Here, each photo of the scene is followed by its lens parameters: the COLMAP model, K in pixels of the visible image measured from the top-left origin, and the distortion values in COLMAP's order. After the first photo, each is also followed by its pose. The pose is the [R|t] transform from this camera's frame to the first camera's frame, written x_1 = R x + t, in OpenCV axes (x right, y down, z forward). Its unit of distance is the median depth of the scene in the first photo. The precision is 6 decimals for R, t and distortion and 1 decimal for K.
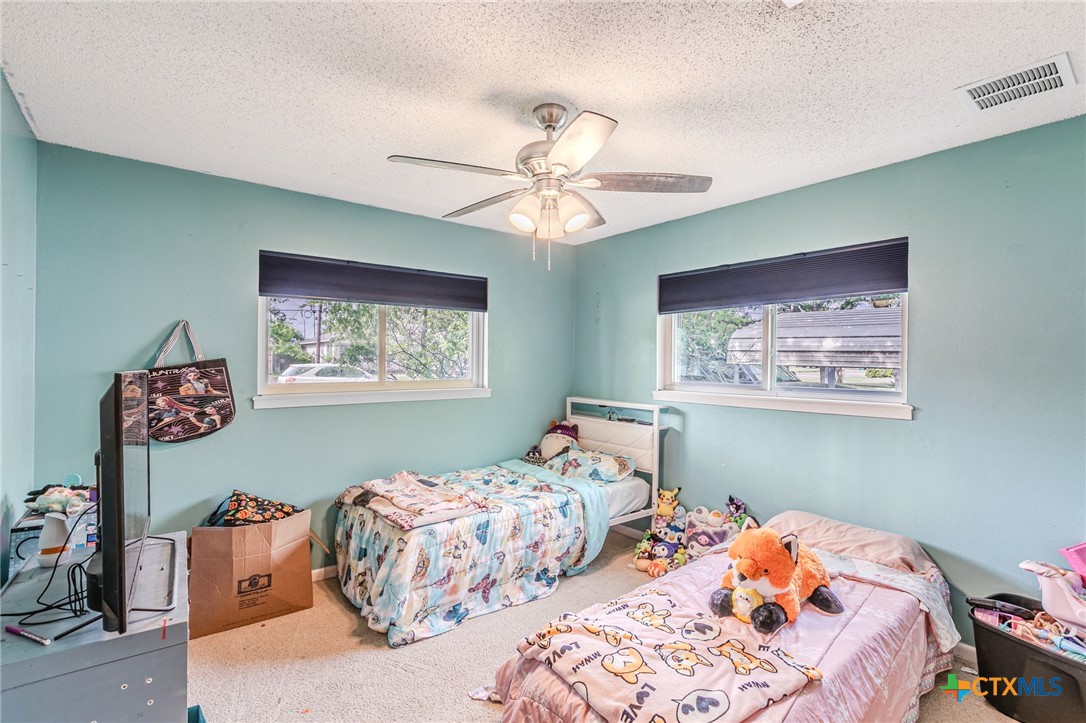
lens RADIAL K [[498.9, 0, 539.1], [0, 498.9, 365.2], [0, 0, 1]] dist [-0.003953, -0.000161]
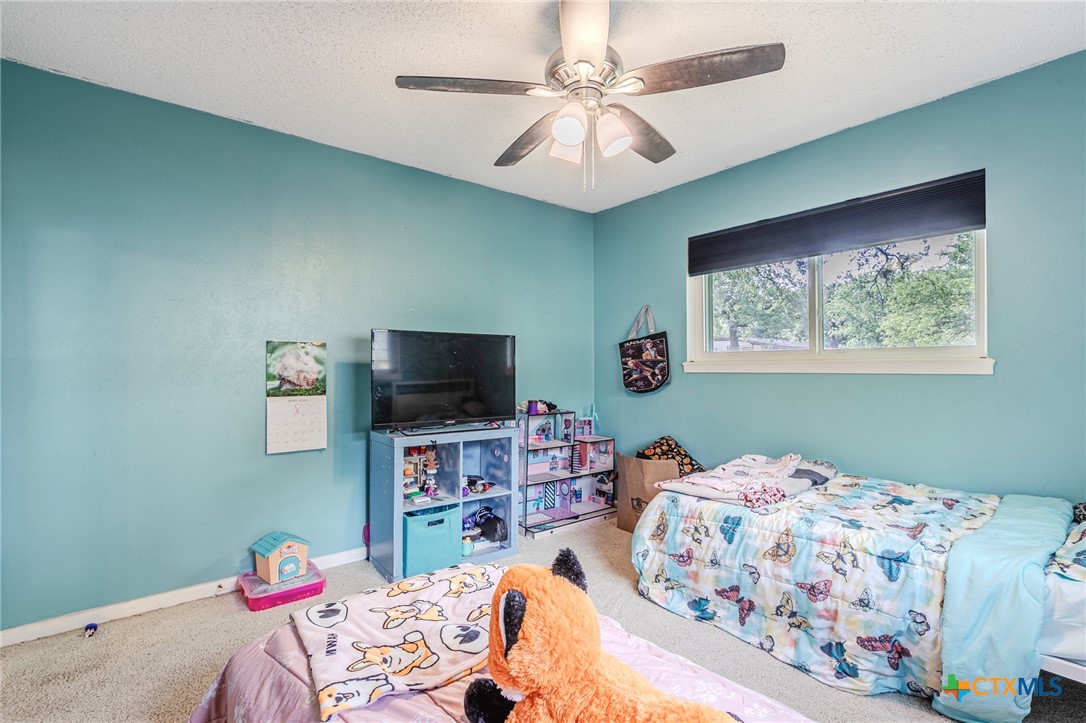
lens RADIAL K [[498.9, 0, 539.8], [0, 498.9, 362.1], [0, 0, 1]] dist [-0.003953, -0.000161]
pose [[0.021580, -0.008999, -0.999727, 0.658560], [-0.000062, 0.999959, -0.009002, 0.079279], [0.999767, 0.000256, 0.021579, 0.672936]]
